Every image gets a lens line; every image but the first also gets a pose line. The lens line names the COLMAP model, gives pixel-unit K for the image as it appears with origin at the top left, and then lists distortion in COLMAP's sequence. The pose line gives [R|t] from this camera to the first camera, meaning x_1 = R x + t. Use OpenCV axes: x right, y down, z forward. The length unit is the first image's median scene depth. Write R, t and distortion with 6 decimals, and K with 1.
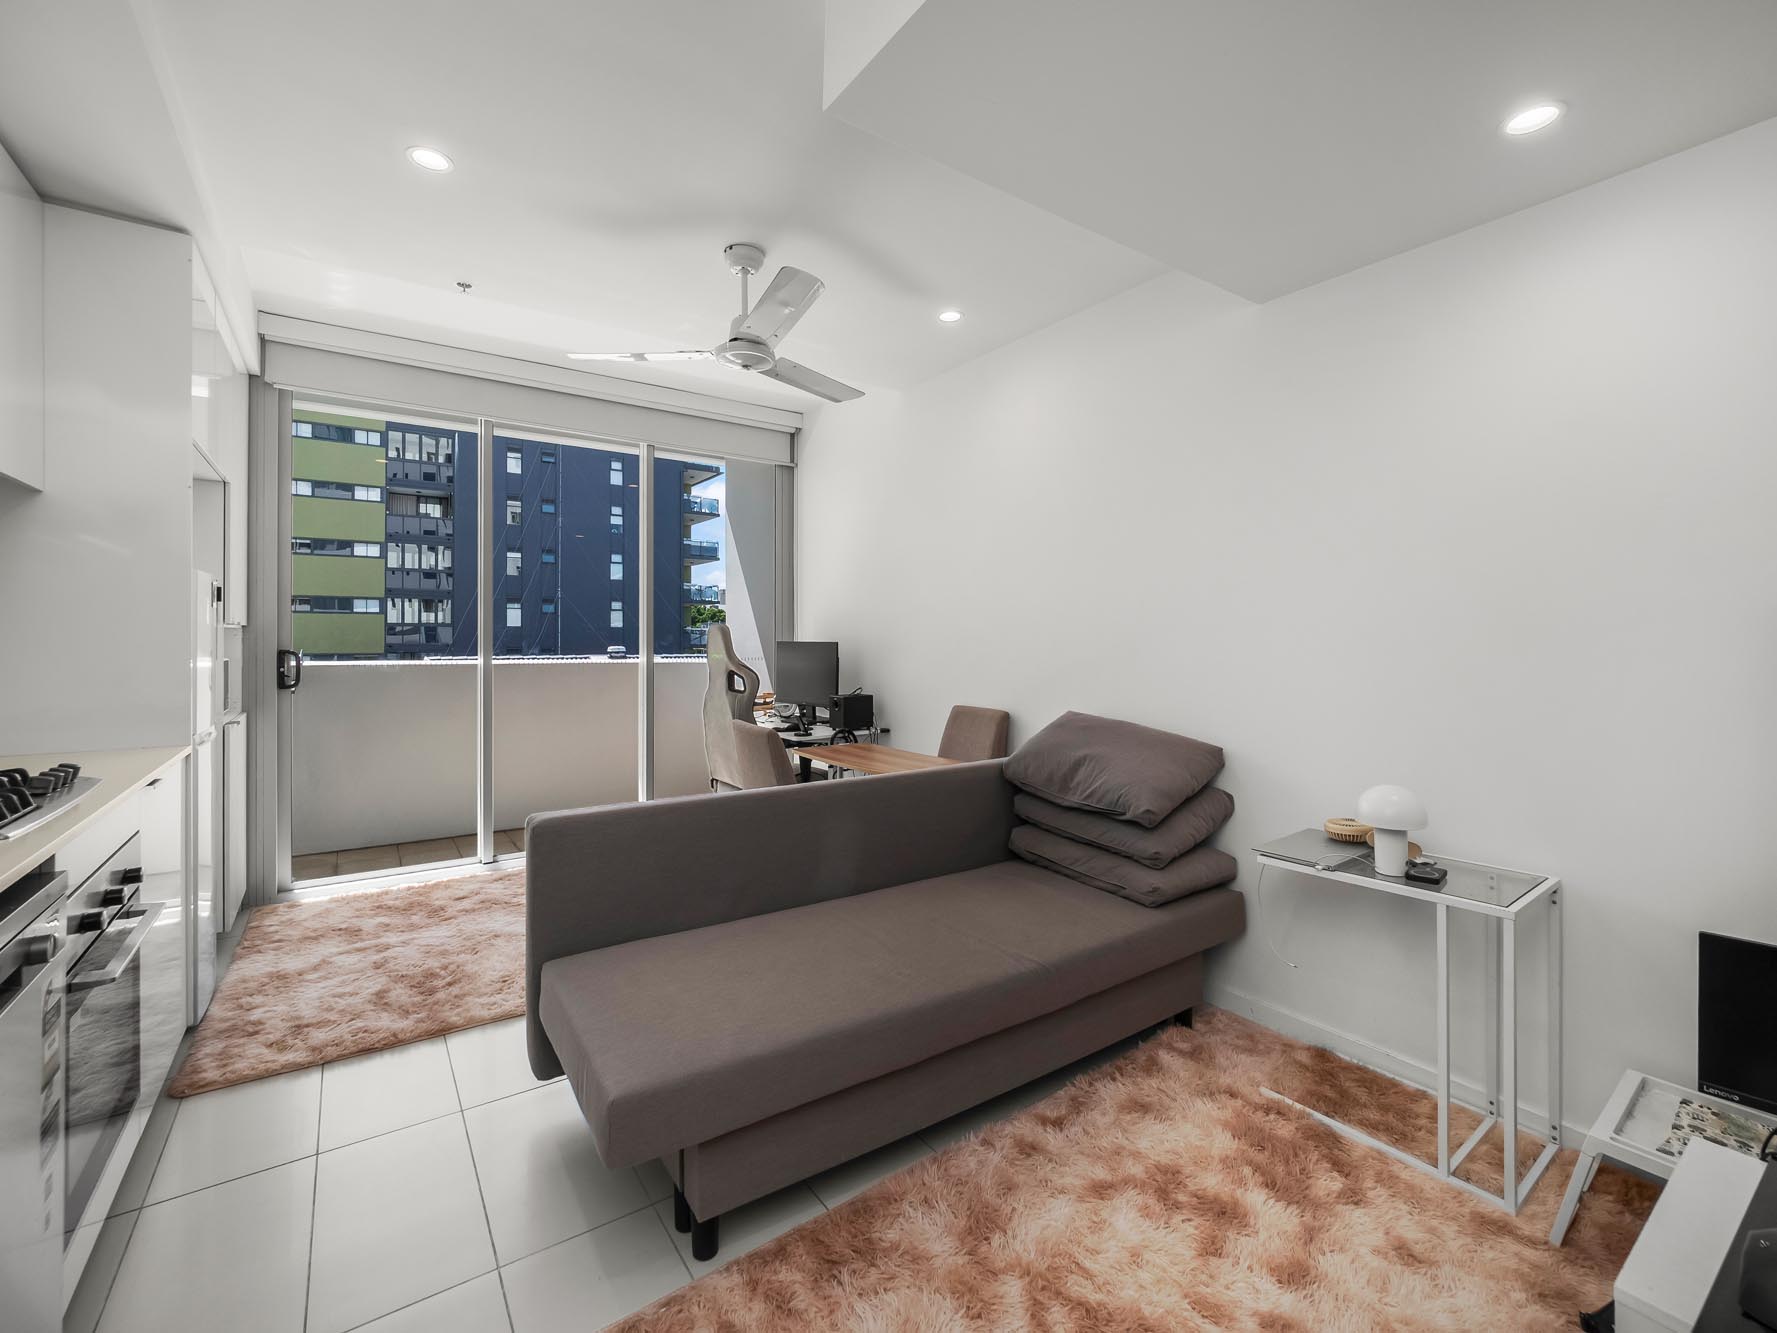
lens RADIAL K [[756.9, 0, 900.0], [0, 756.9, 635.2], [0, 0, 1]] dist [-0.014092, 0.000183]
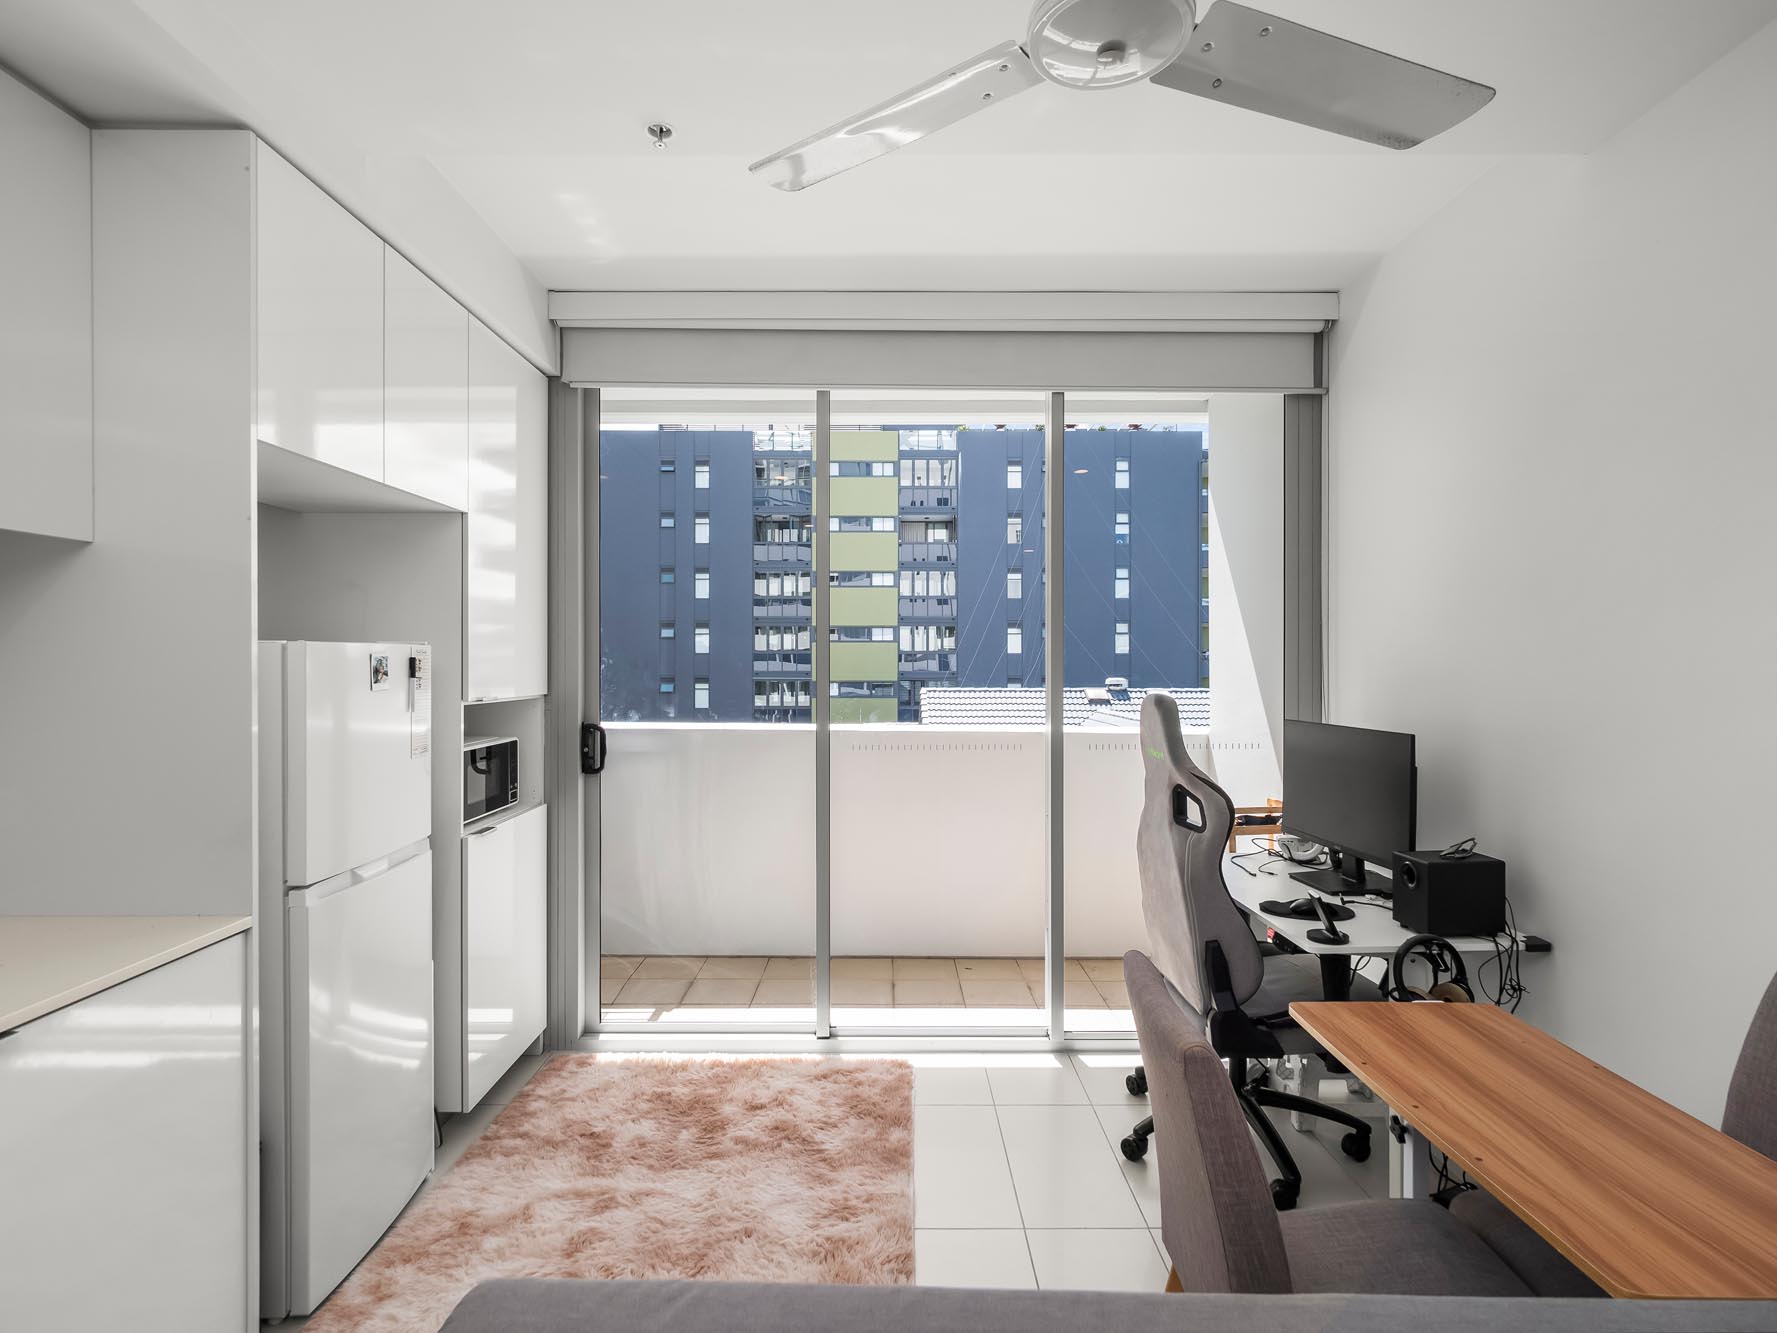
lens RADIAL K [[871.2, 0, 898.6], [0, 871.2, 661.7], [0, 0, 1]] dist [-0.009210, -0.001241]
pose [[0.812760, -0.000701, -0.582598, -0.023307], [0.002927, 0.999992, 0.002879, -0.032215], [0.582591, -0.004045, 0.812755, 0.309438]]
